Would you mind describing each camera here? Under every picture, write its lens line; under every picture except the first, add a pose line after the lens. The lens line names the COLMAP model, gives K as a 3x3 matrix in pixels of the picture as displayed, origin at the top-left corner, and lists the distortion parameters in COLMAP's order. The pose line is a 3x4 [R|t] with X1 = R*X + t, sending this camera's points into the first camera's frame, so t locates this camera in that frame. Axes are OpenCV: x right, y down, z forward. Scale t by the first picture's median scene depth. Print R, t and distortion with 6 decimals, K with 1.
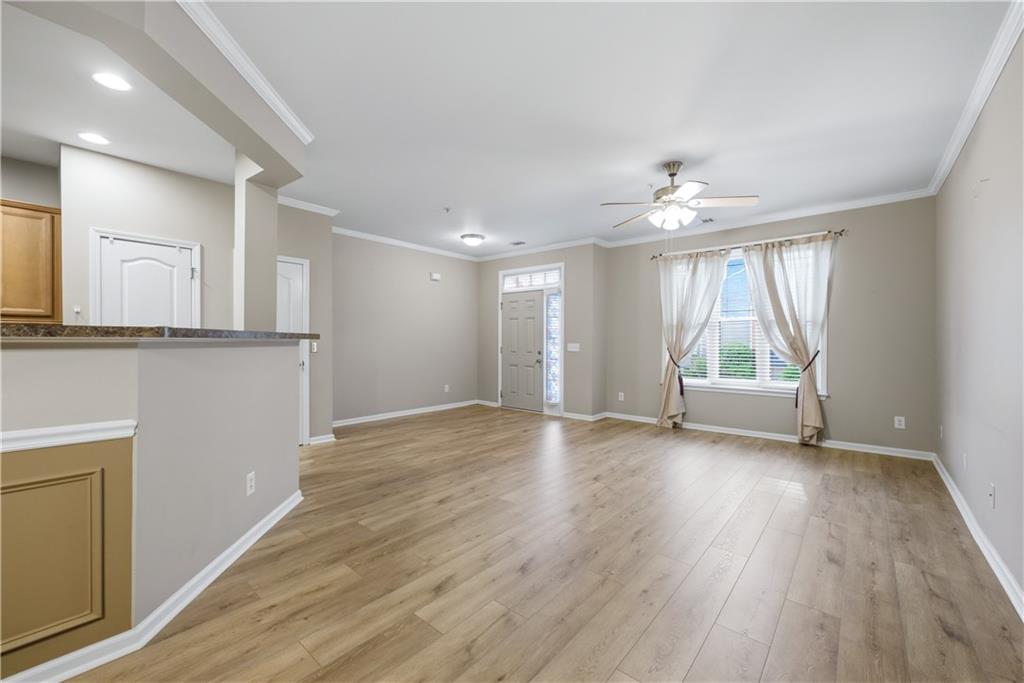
lens RADIAL K [[413.1, 0, 508.9], [0, 413.1, 345.3], [0, 0, 1]] dist [-0.001842, 0.000370]
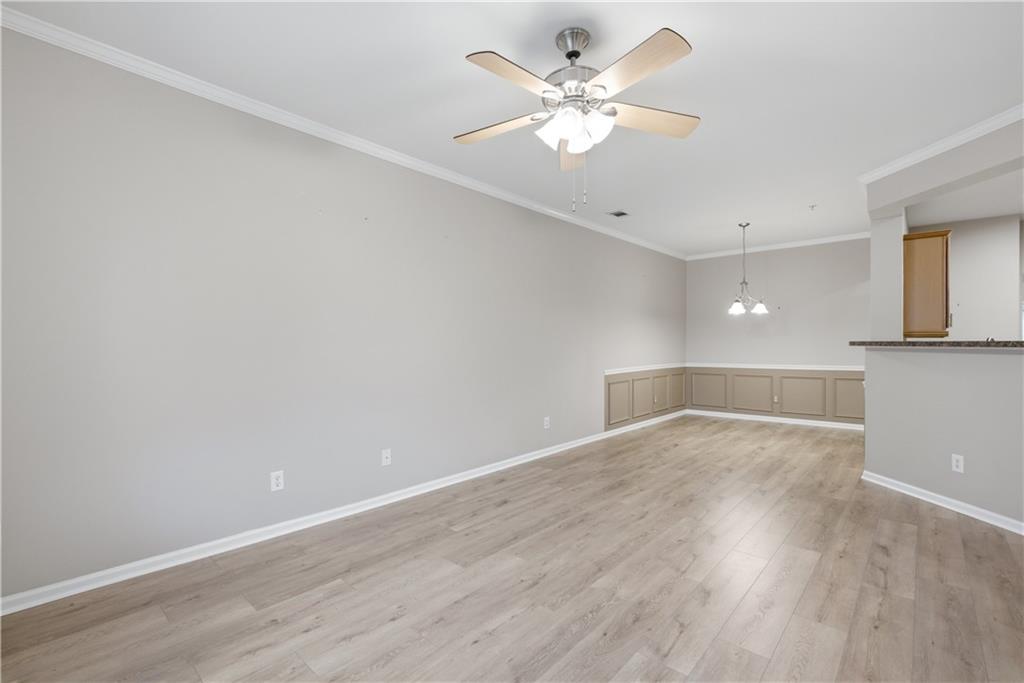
lens RADIAL K [[455.9, 0, 509.3], [0, 455.9, 342.0], [0, 0, 1]] dist [-0.004579, 0.001786]
pose [[-0.999598, -0.003701, 0.028116, 0.350930], [-0.003437, 0.999950, 0.009424, -0.019901], [-0.028149, 0.009324, -0.999560, 1.229355]]
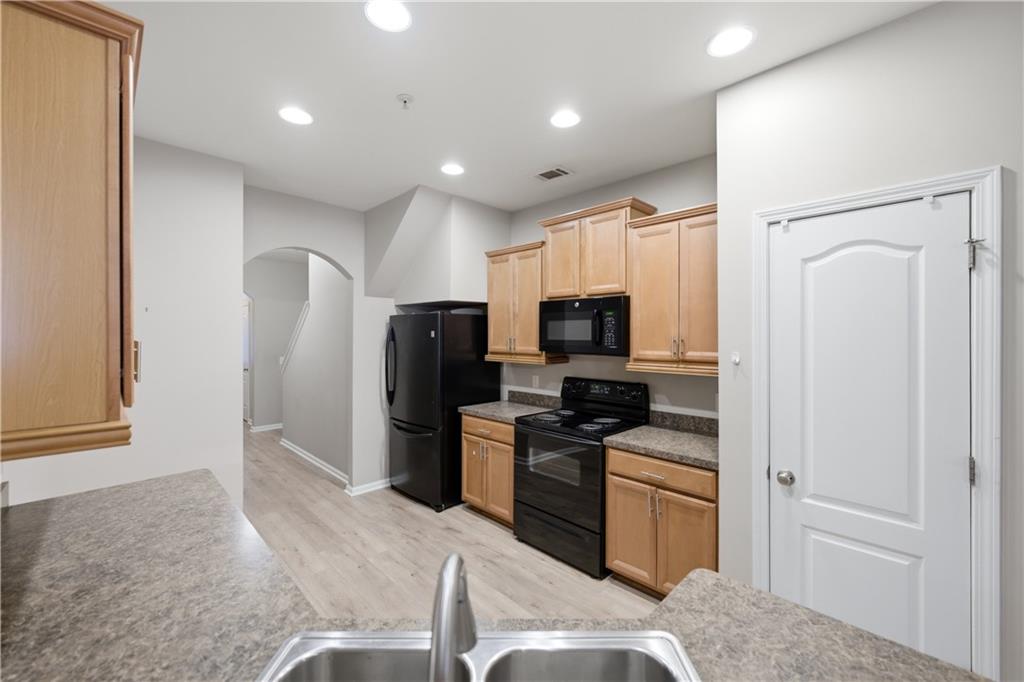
lens RADIAL K [[422.8, 0, 515.7], [0, 422.8, 337.2], [0, 0, 1]] dist [-0.005450, 0.001663]
pose [[-0.080458, 0.005579, -0.996742, -0.296738], [-0.010134, 0.999928, 0.006415, -0.082499], [0.996706, 0.010617, -0.080396, 0.514983]]
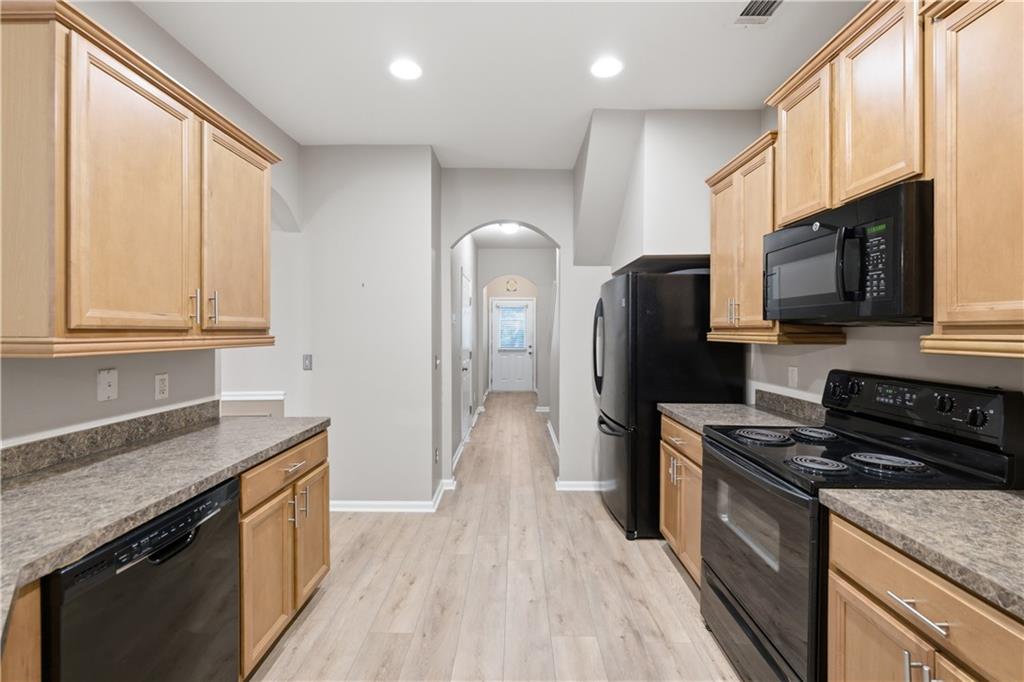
lens RADIAL K [[443.2, 0, 504.8], [0, 443.2, 332.6], [0, 0, 1]] dist [-0.008560, 0.000083]
pose [[-0.777409, -0.001423, -0.628994, -0.532518], [-0.009843, 0.999903, 0.009903, -0.045723], [0.628919, 0.013890, -0.777347, 0.672325]]
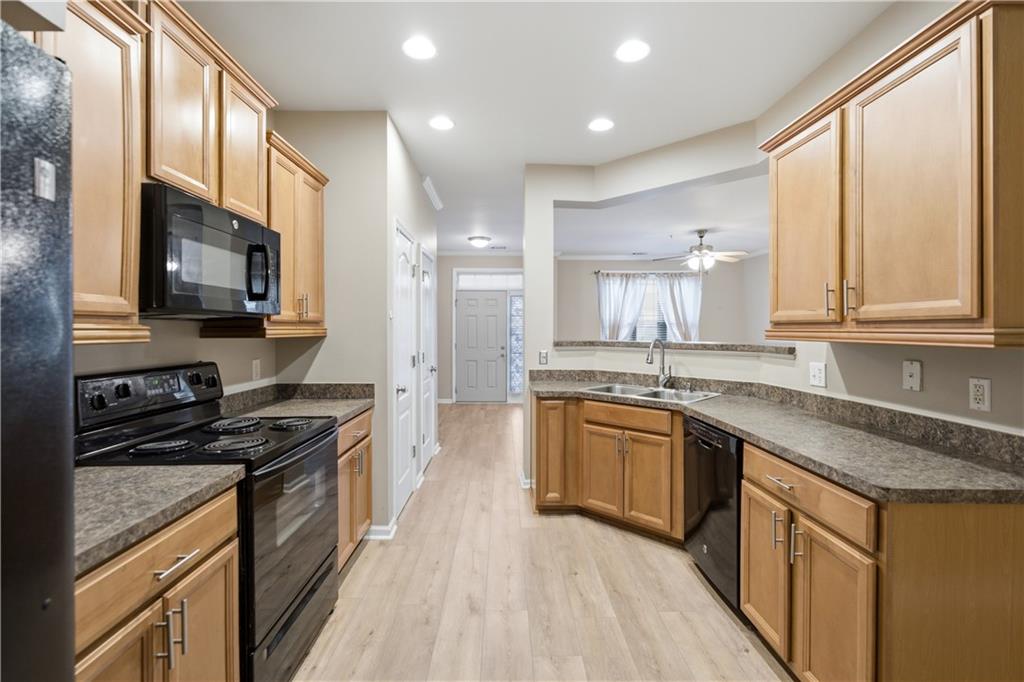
lens RADIAL K [[455.9, 0, 510.3], [0, 455.9, 331.7], [0, 0, 1]] dist [-0.004579, 0.001786]
pose [[0.747518, -0.008662, 0.664185, -1.023609], [0.010344, 0.999946, 0.001399, -0.037341], [-0.664161, 0.005825, 0.747567, 0.120729]]
